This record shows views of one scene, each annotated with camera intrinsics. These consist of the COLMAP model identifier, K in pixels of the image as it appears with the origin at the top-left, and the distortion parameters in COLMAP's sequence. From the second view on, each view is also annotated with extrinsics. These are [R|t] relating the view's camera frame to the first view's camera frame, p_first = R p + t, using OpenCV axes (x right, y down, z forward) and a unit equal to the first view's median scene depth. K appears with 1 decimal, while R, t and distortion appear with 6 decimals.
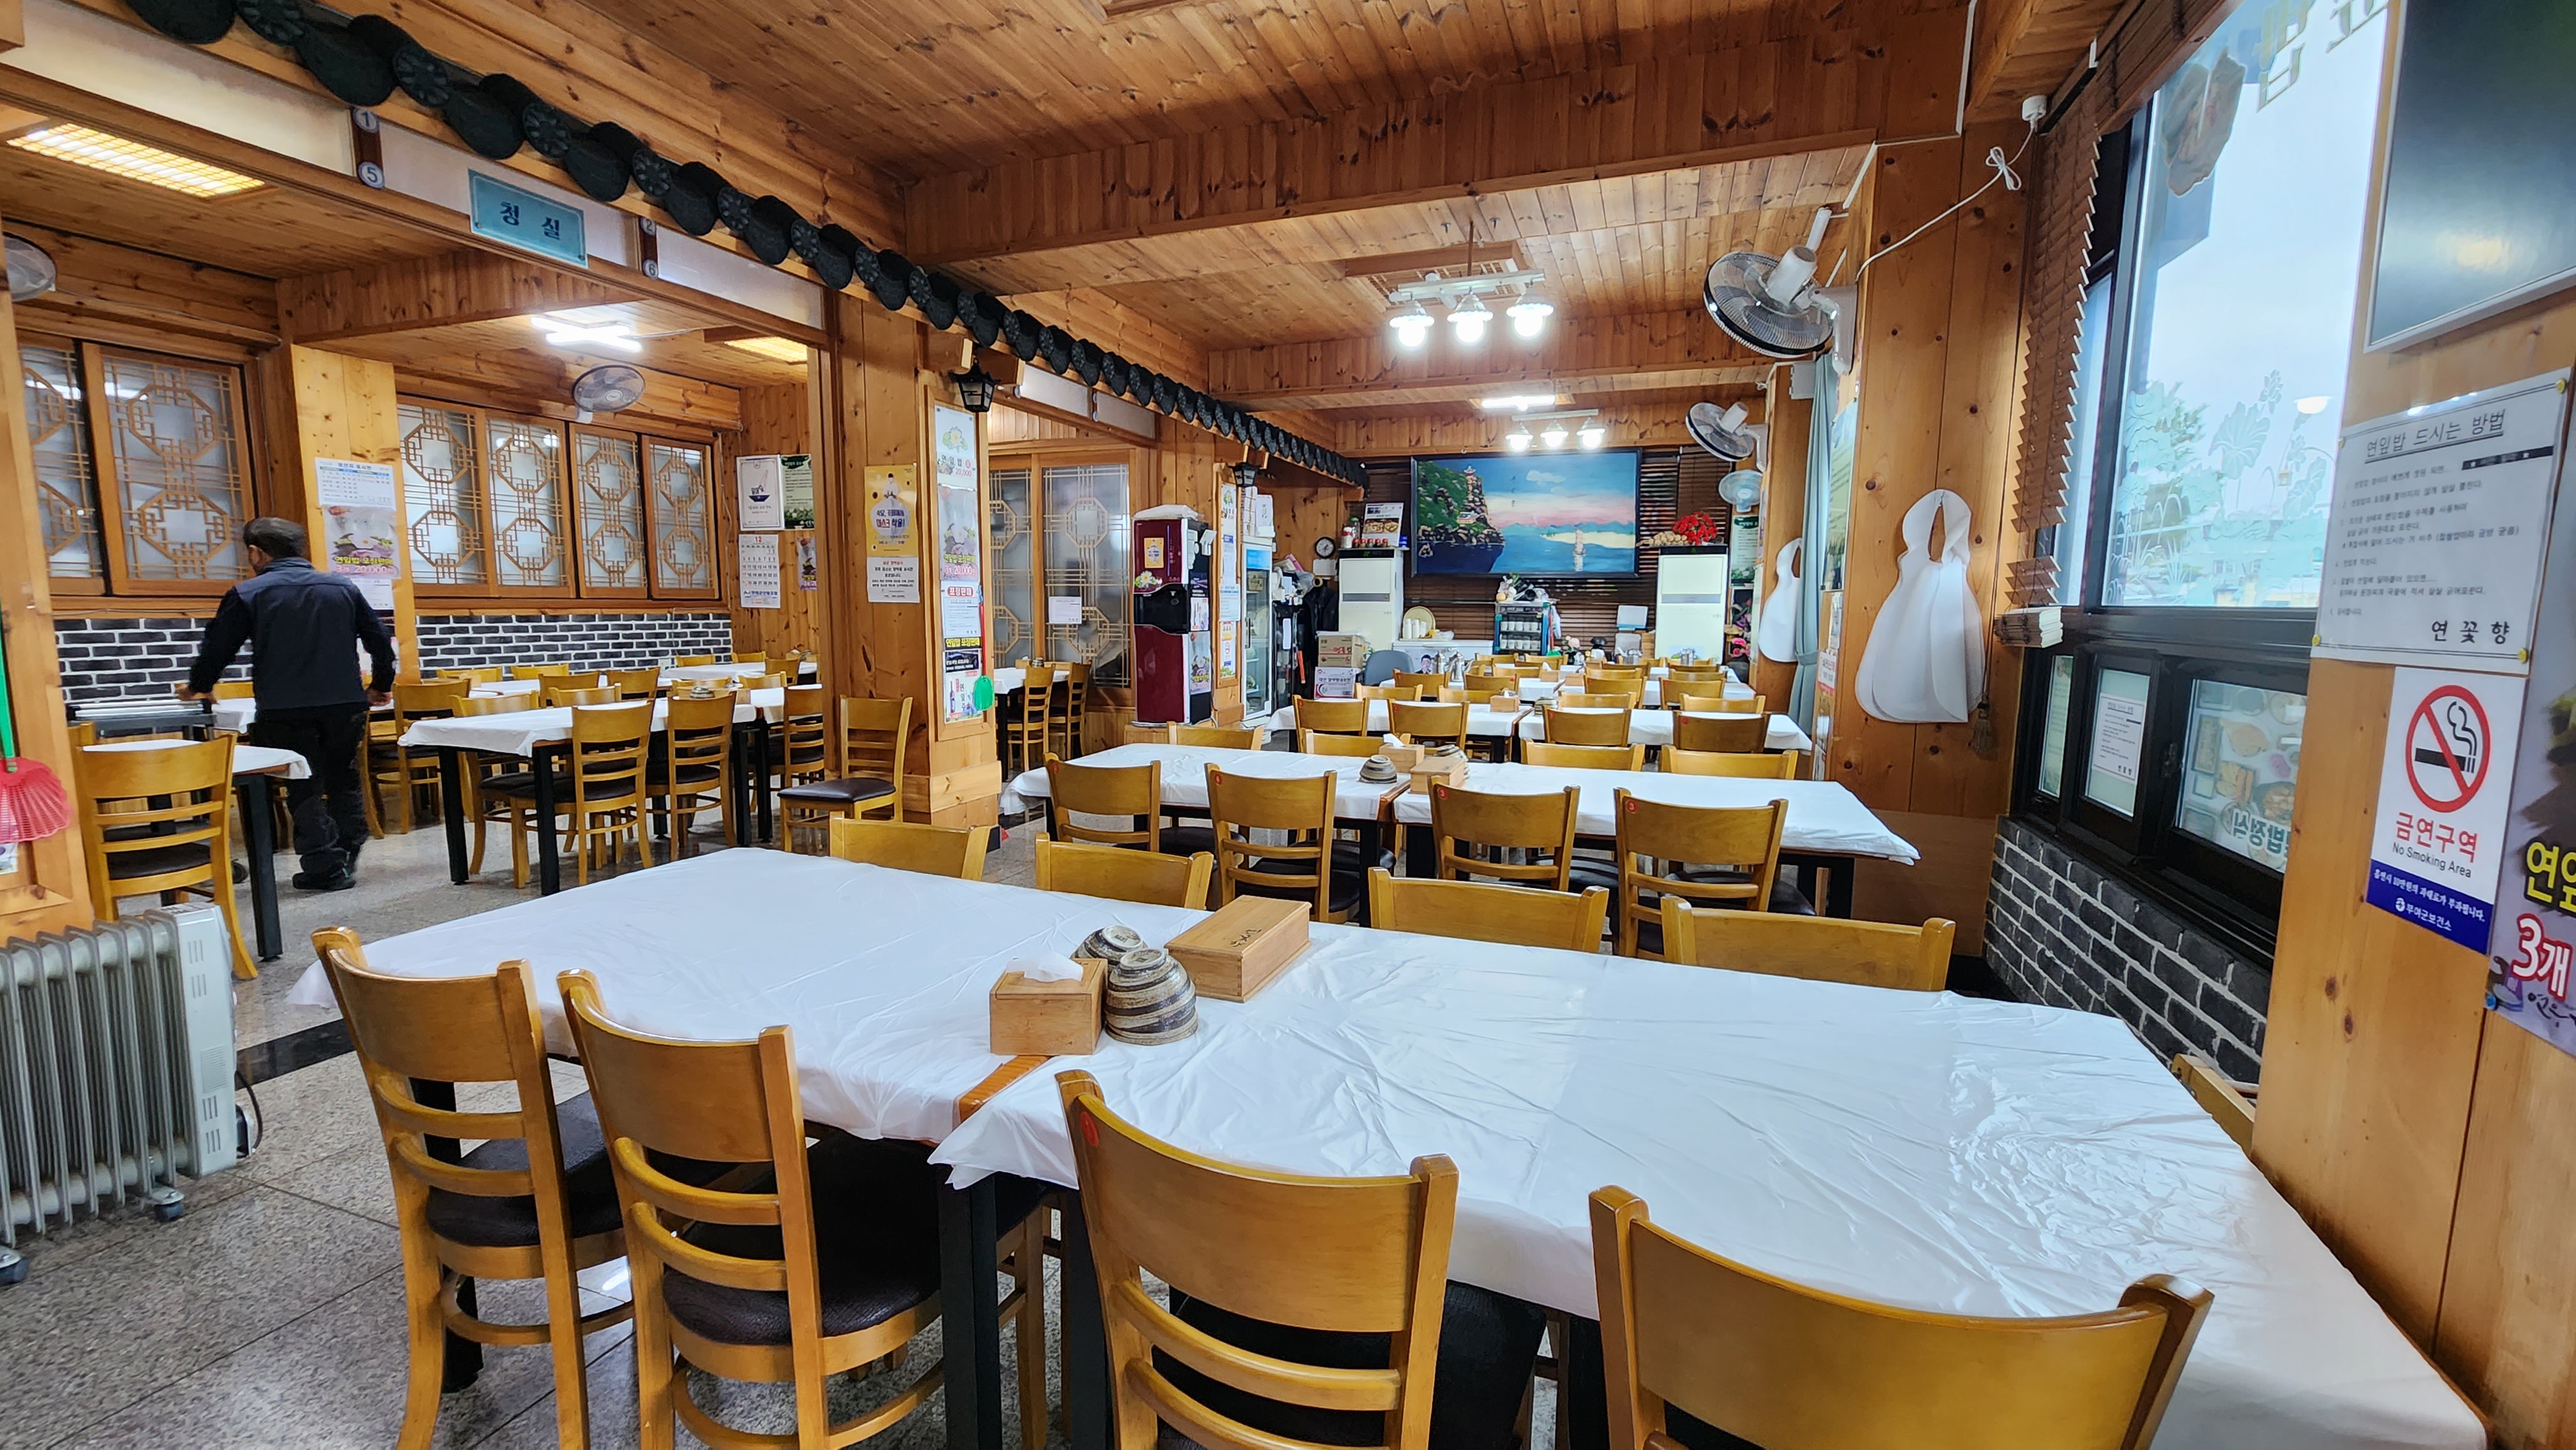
lens RADIAL K [[1026.2, 0, 1282.9], [0, 1026.2, 722.8], [0, 0, 1]] dist [-0.000364, 0.000058]
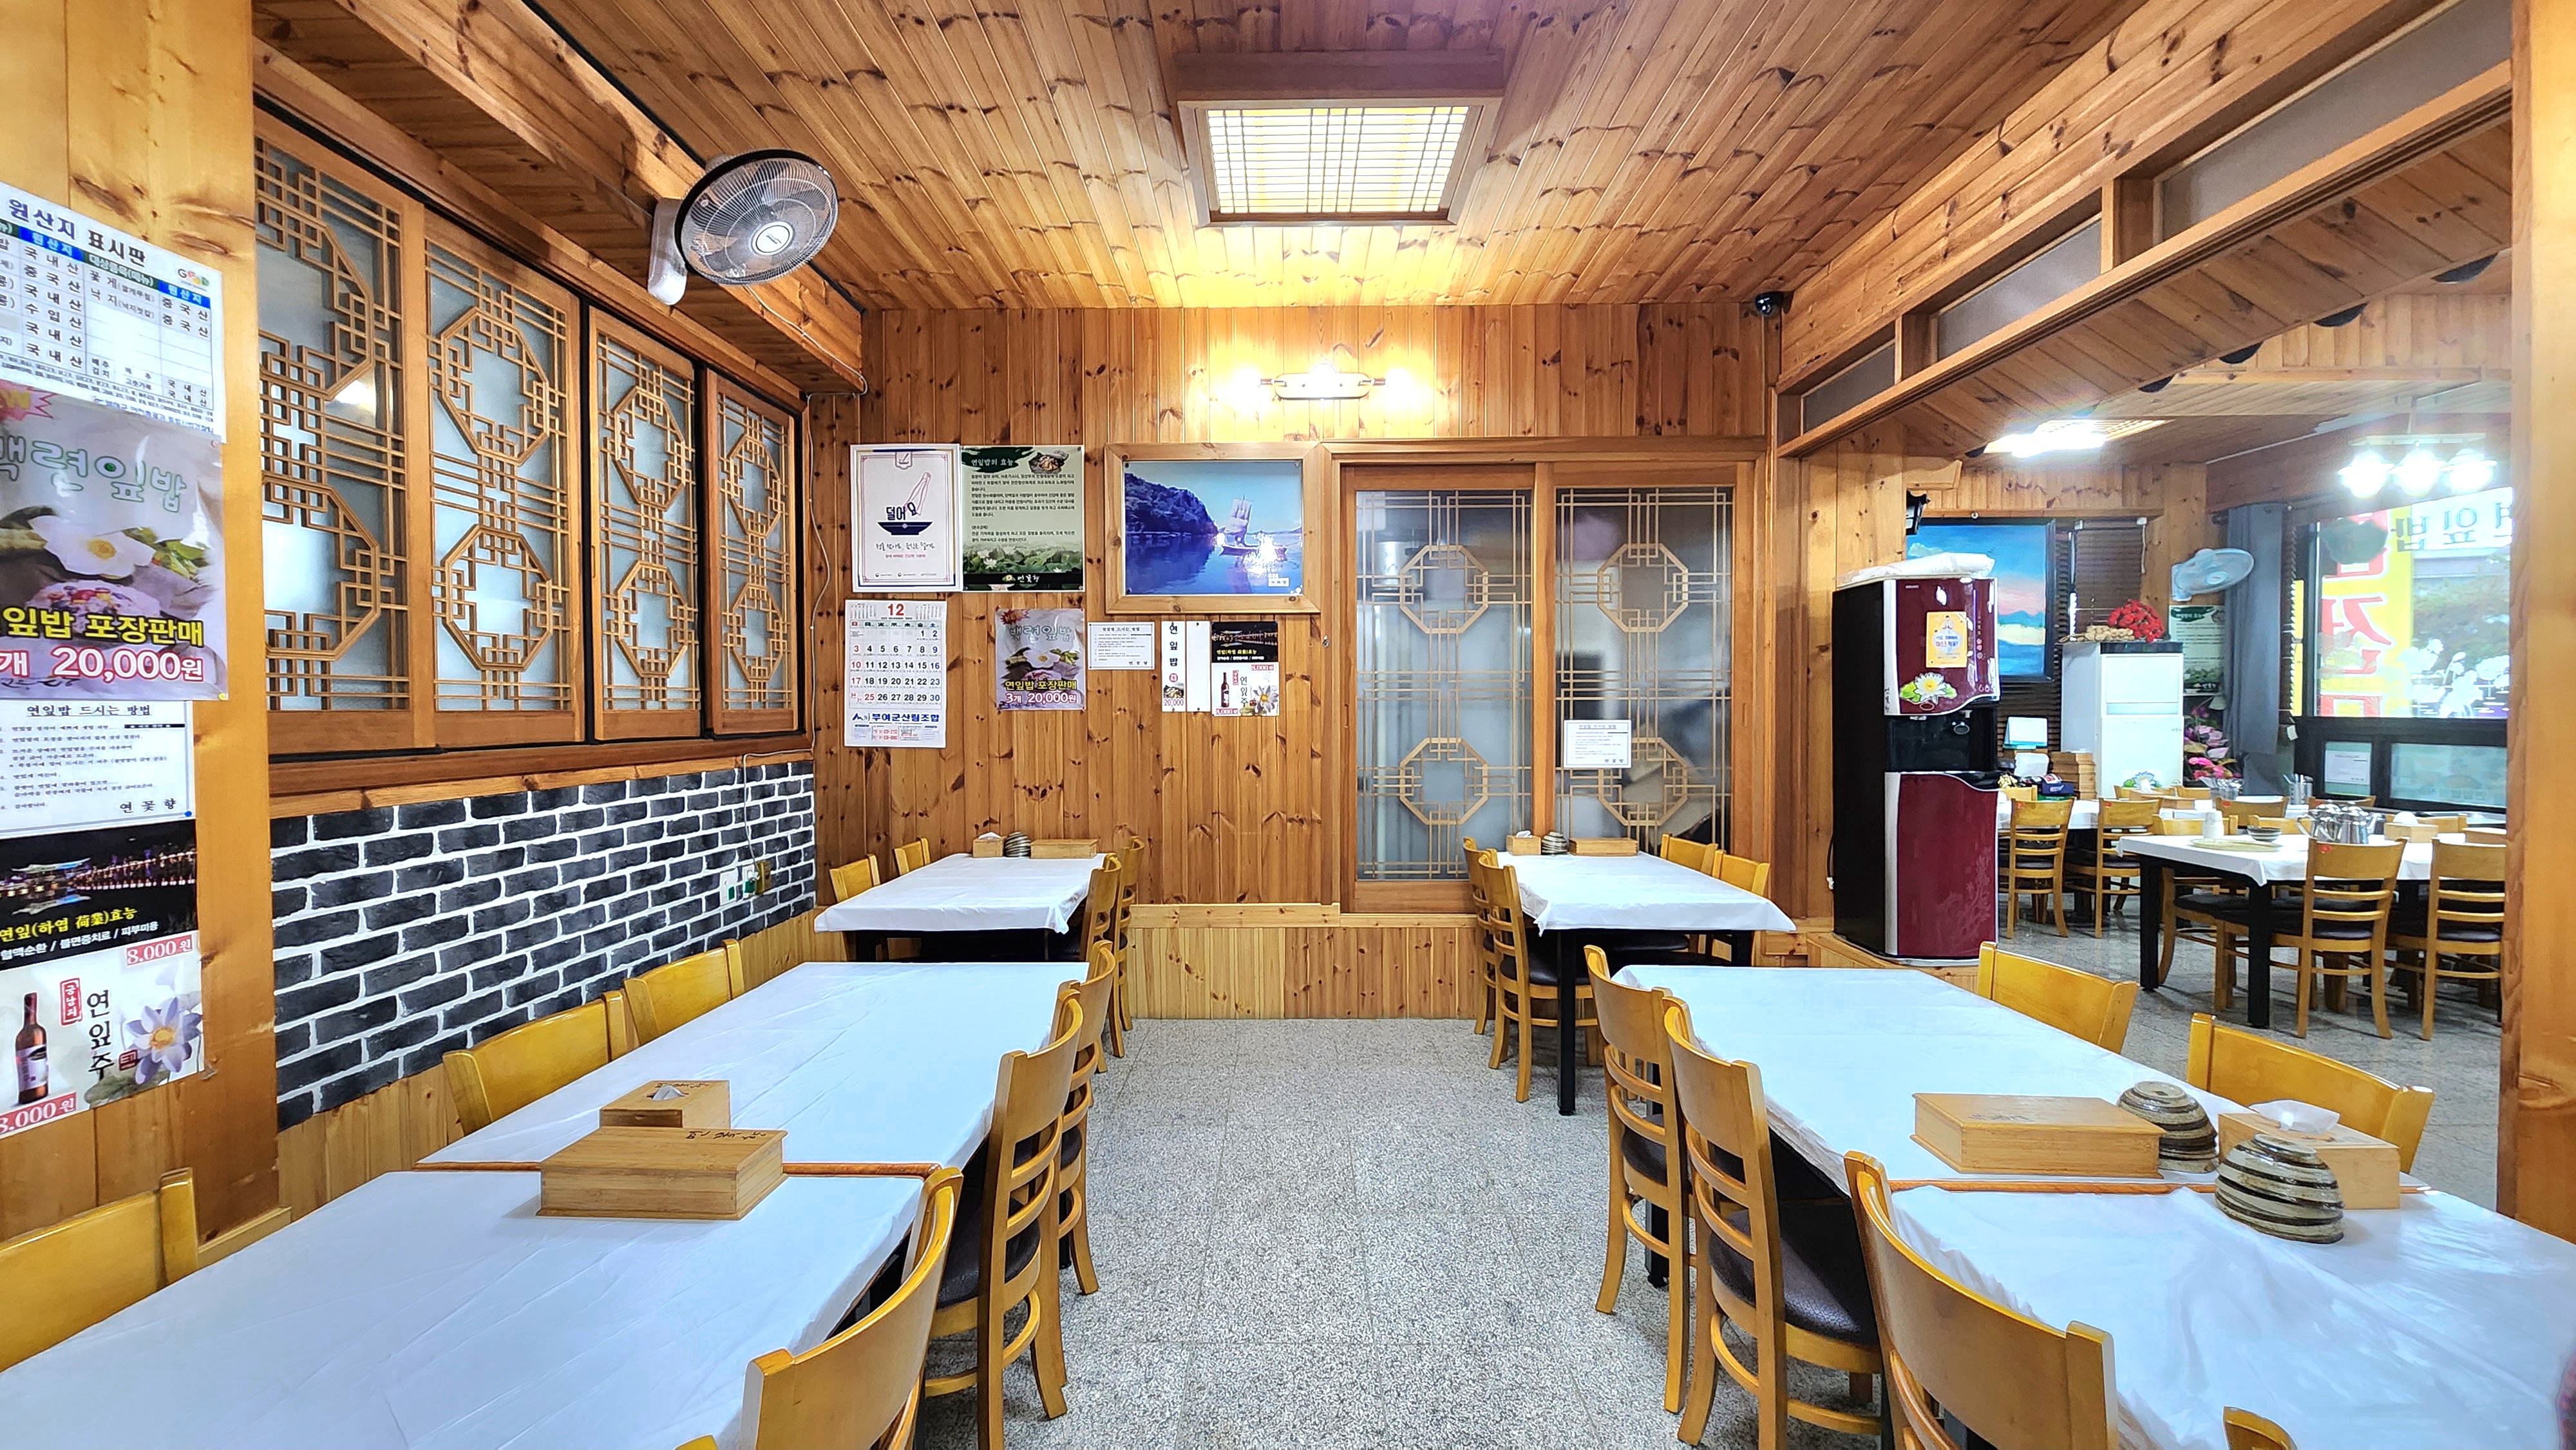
lens RADIAL K [[1026.2, 0, 1276.4], [0, 1026.2, 730.7], [0, 0, 1]] dist [-0.000364, 0.000058]
pose [[0.947363, -0.017552, 0.319680, -0.535652], [0.047204, 0.995241, -0.085247, -0.075830], [-0.316662, 0.095850, 0.943683, 0.519757]]
